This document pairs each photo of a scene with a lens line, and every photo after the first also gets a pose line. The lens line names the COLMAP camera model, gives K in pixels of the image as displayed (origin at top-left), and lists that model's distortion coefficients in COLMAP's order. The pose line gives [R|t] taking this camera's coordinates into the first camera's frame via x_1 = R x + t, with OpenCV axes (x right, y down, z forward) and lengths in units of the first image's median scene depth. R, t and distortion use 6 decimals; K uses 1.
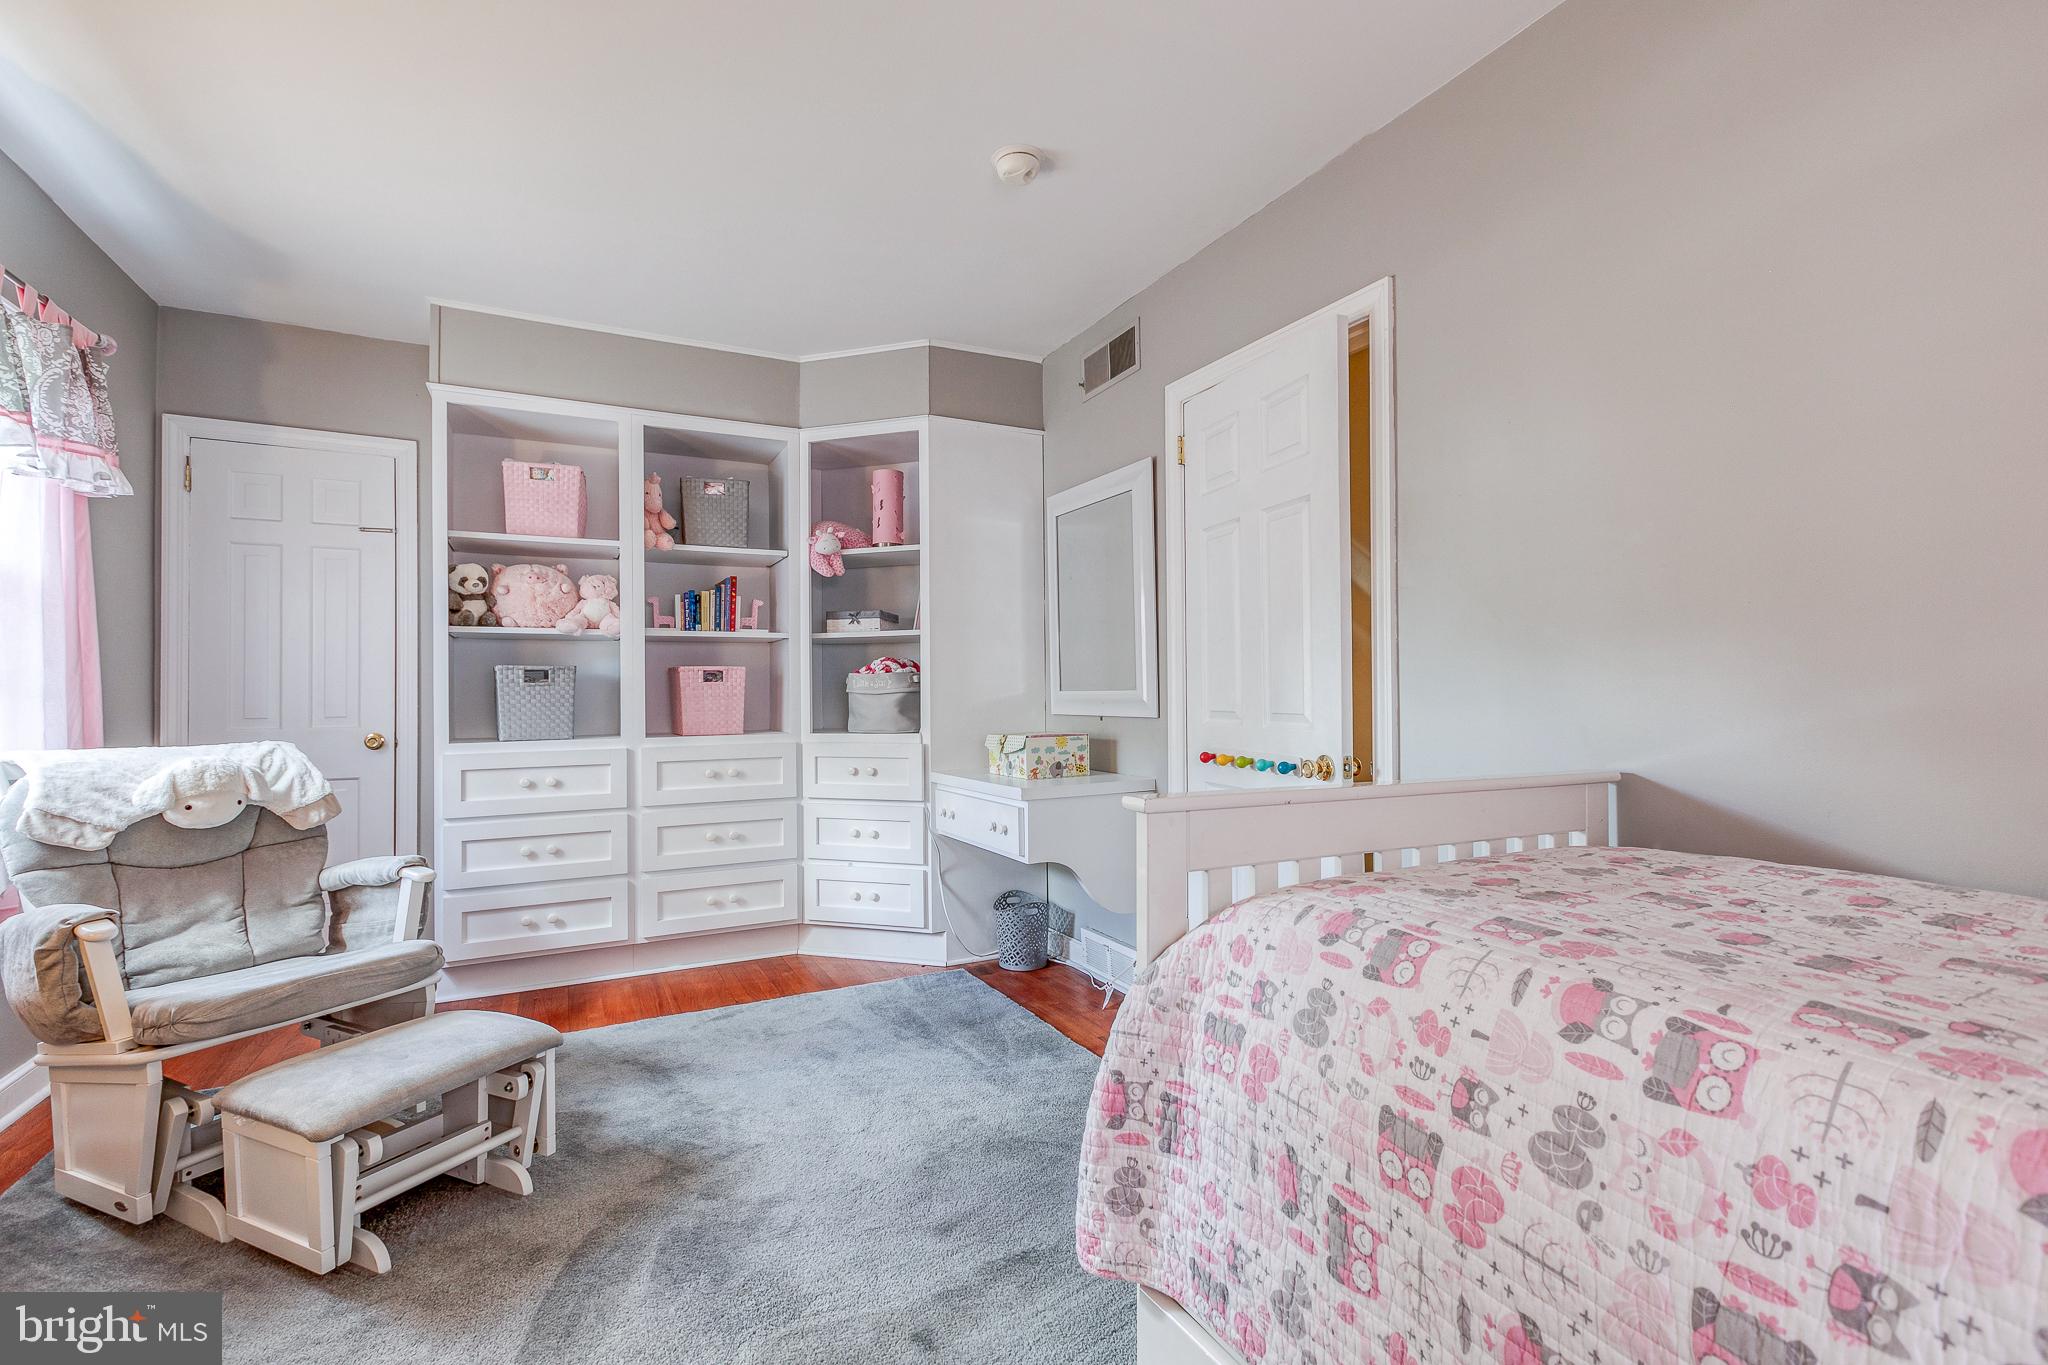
lens RADIAL K [[924.8, 0, 1024.7], [0, 924.8, 689.7], [0, 0, 1]] dist [0.000505, -0.000171]
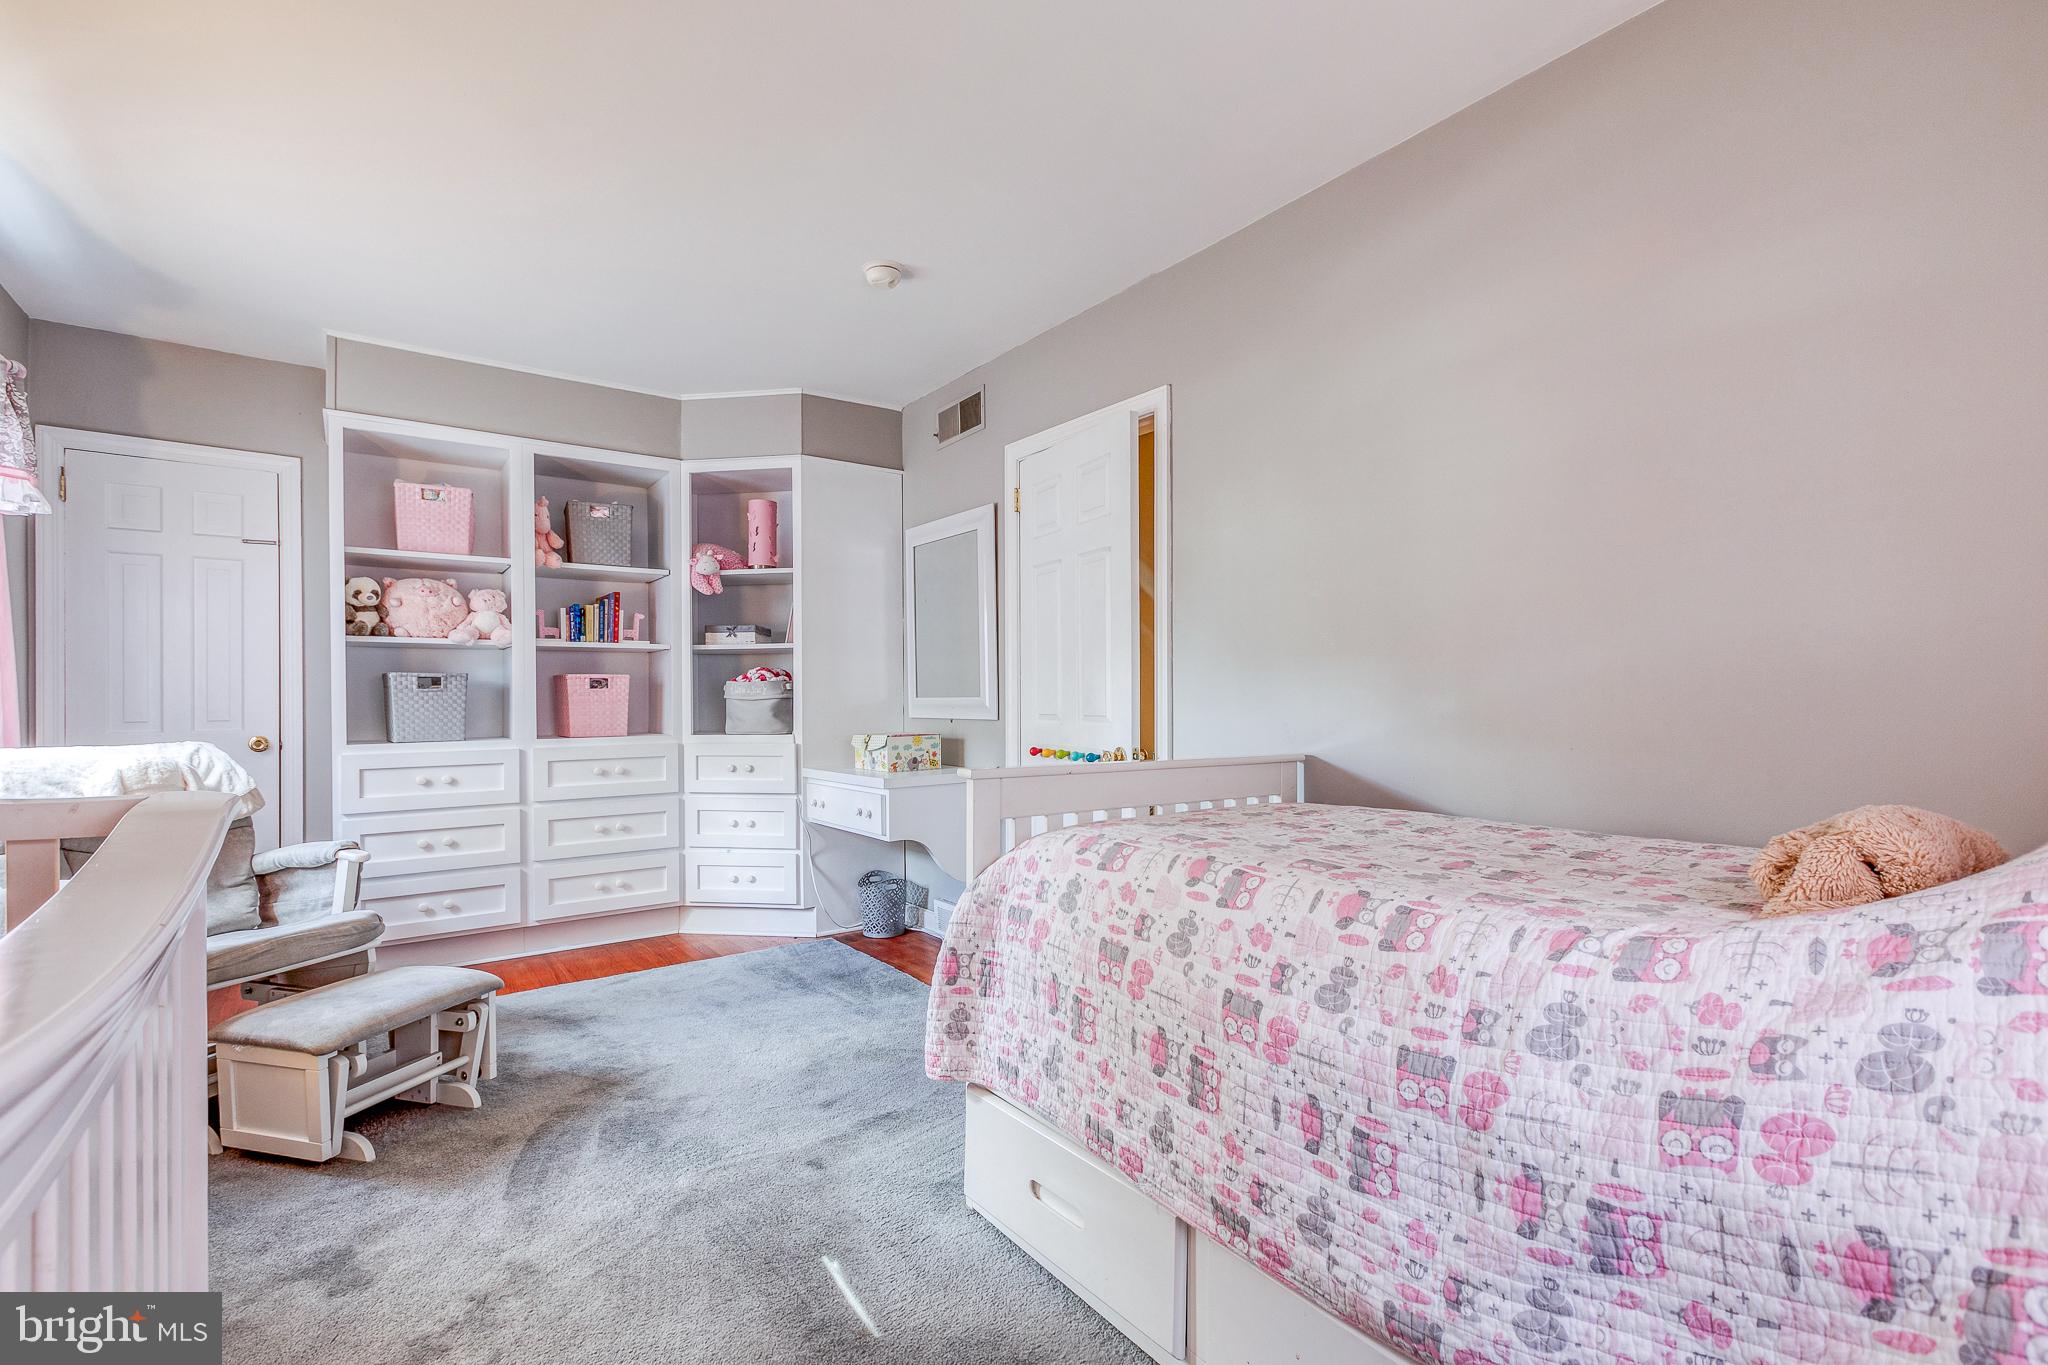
lens RADIAL K [[924.8, 0, 1025.3], [0, 924.8, 698.2], [0, 0, 1]] dist [0.000505, -0.000171]
pose [[0.988167, 0.002251, 0.153364, -0.007741], [-0.002562, 0.999995, 0.001831, -0.000342], [-0.153359, -0.002202, 0.988168, -0.261958]]
